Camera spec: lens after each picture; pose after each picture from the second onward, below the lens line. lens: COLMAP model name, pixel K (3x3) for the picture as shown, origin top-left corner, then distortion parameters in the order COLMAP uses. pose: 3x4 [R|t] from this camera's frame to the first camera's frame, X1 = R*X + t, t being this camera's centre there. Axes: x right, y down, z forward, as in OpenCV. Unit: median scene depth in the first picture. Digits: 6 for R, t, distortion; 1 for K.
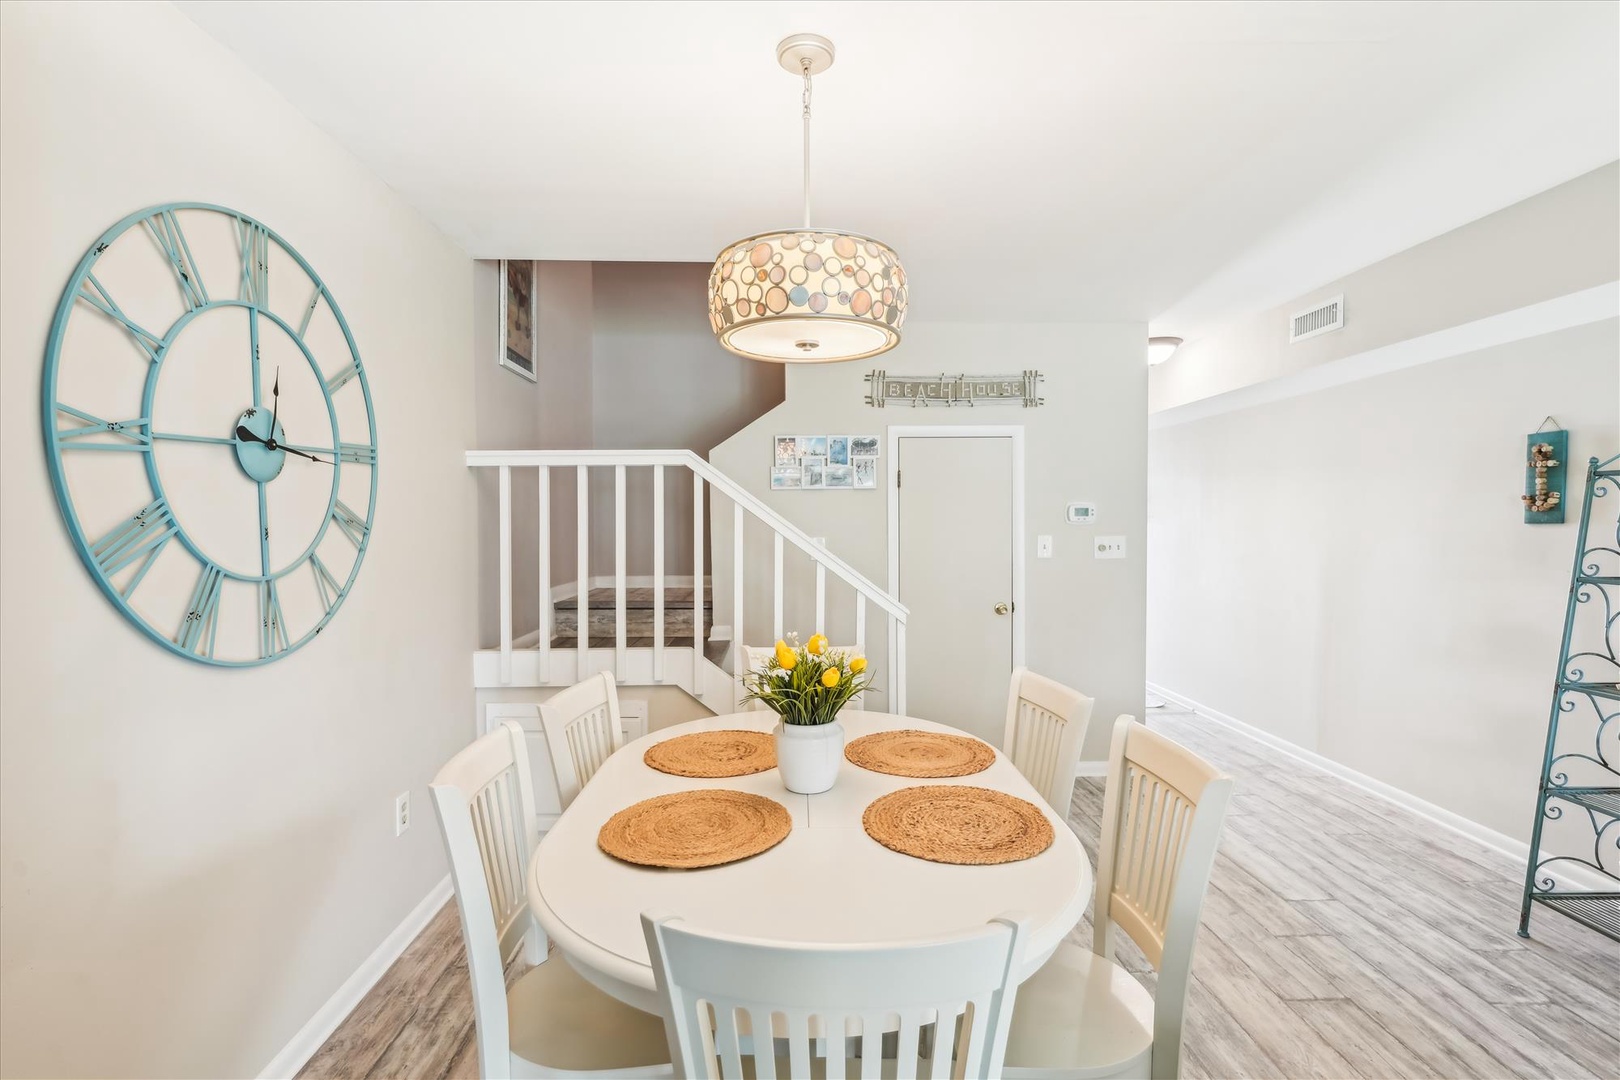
lens RADIAL K [[770.2, 0, 806.0], [0, 770.2, 544.6], [0, 0, 1]] dist [-0.001243, 0.001570]
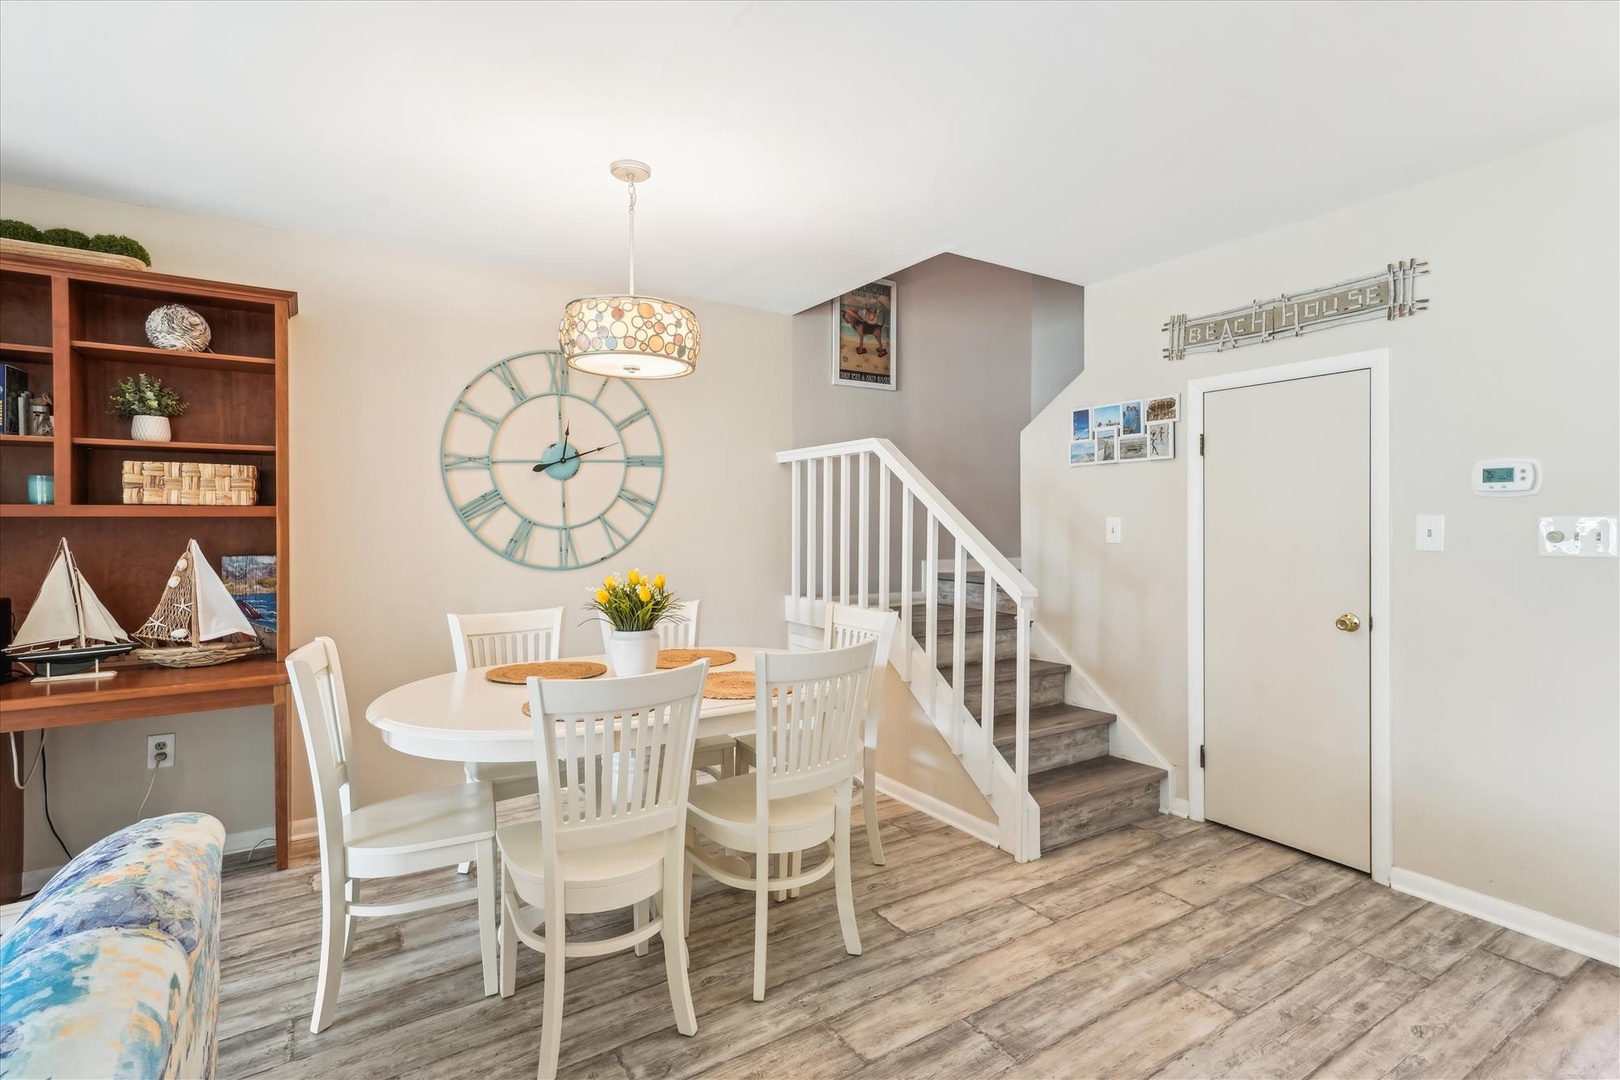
lens RADIAL K [[770.2, 0, 800.1], [0, 770.2, 525.9], [0, 0, 1]] dist [-0.001243, 0.001570]
pose [[0.498835, 0.010904, -0.866628, 0.815360], [-0.027281, 0.999623, -0.003125, 0.017636], [0.866267, 0.025202, 0.498945, 0.324040]]
